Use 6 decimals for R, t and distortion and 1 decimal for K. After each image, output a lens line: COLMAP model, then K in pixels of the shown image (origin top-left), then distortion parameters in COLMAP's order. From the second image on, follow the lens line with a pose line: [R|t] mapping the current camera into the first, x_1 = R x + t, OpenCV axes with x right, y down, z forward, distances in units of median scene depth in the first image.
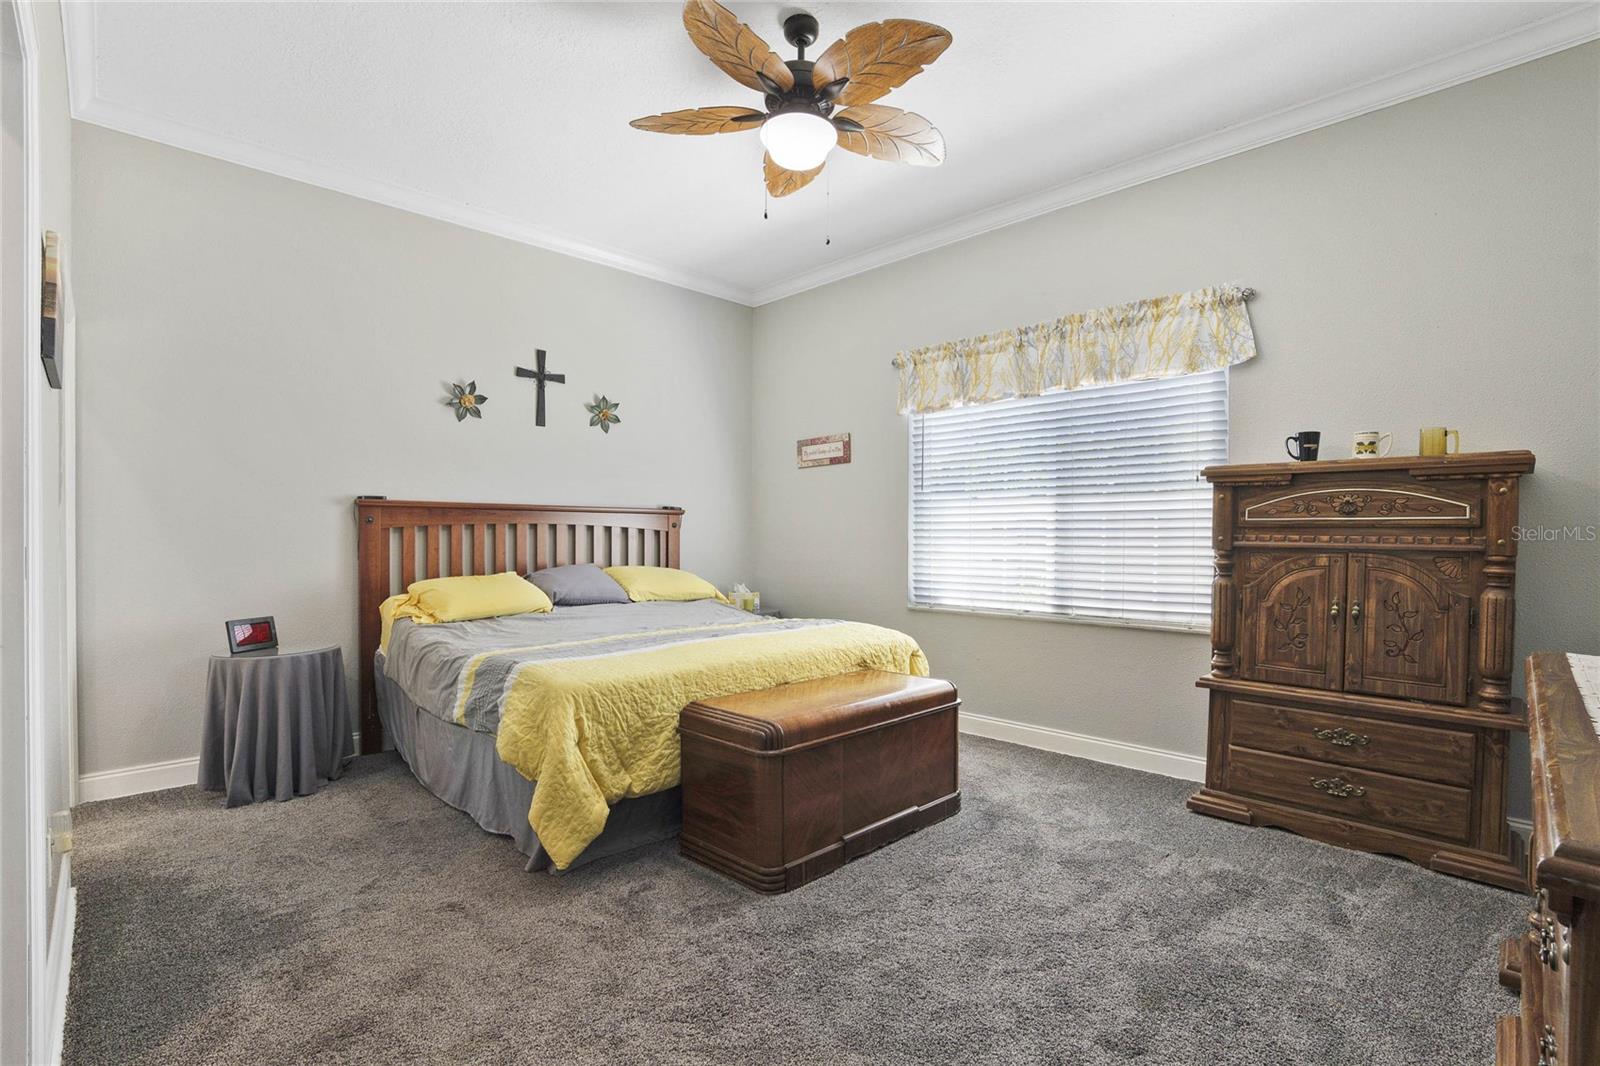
lens RADIAL K [[739.6, 0, 820.2], [0, 739.6, 547.3], [0, 0, 1]] dist [-0.060220, 0.020237]
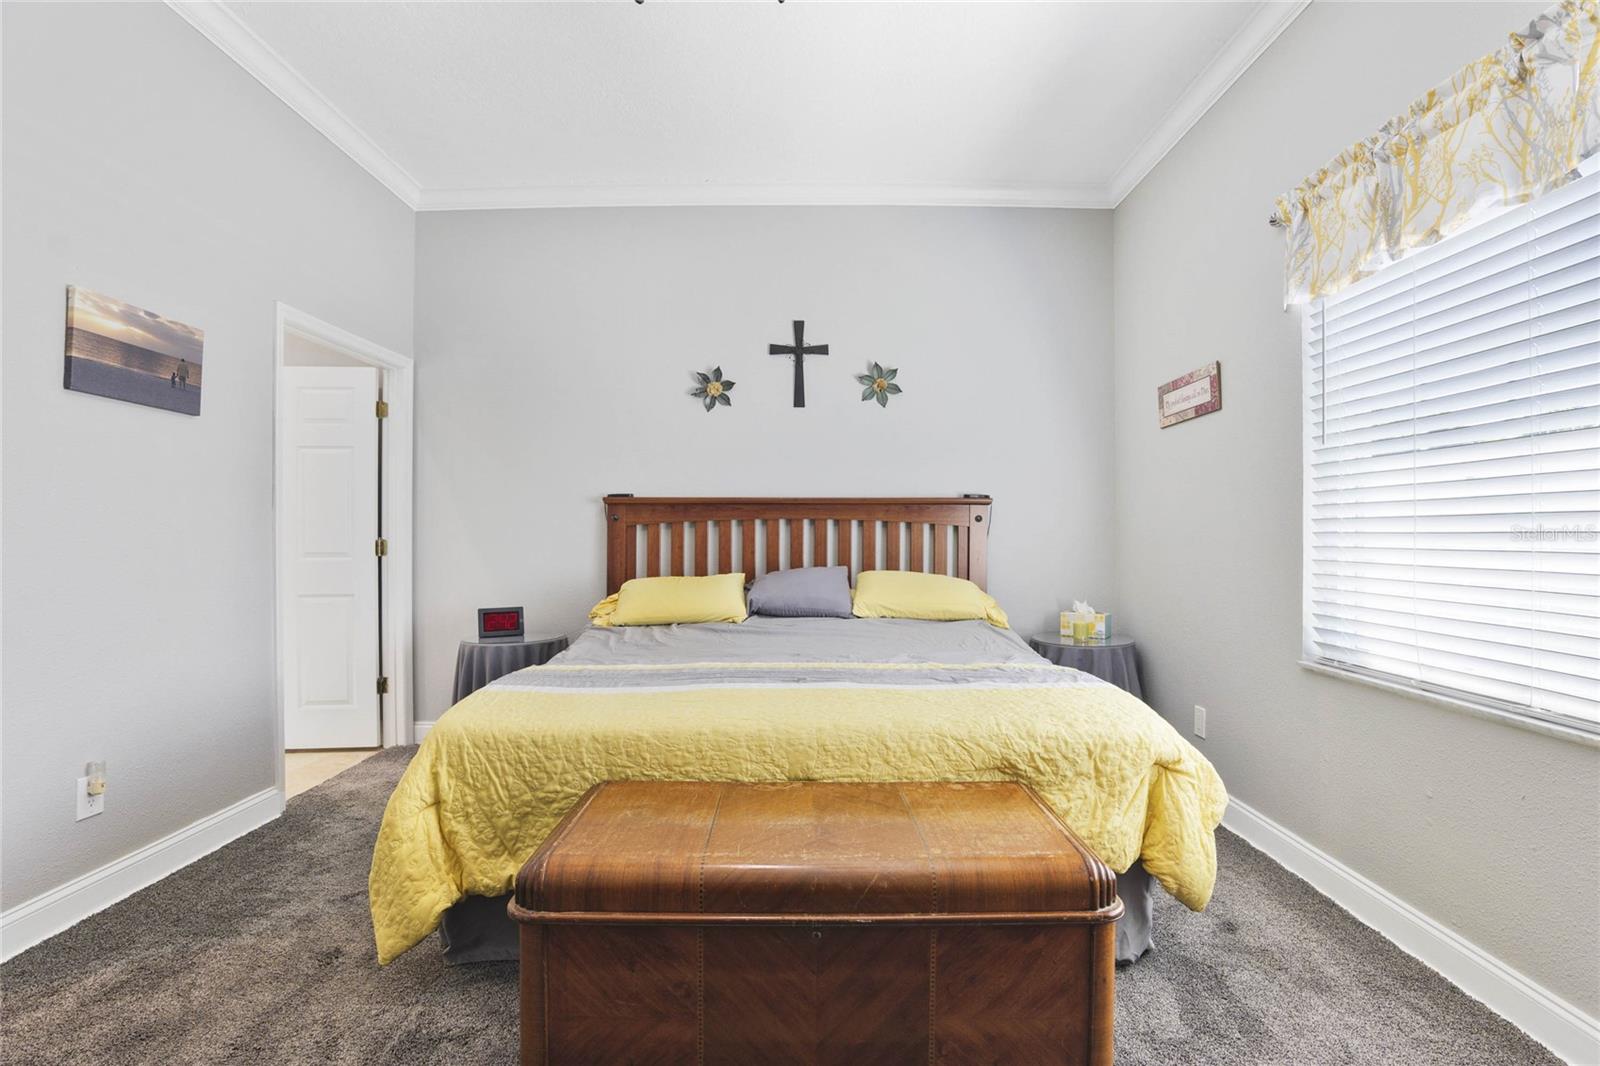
lens RADIAL K [[739.6, 0, 791.1], [0, 739.6, 536.6], [0, 0, 1]] dist [-0.060220, 0.020237]
pose [[0.700600, 0.001391, -0.713553, 0.263308], [-0.009524, 0.999927, -0.007402, -0.004896], [0.713491, 0.011981, 0.700562, 0.413925]]
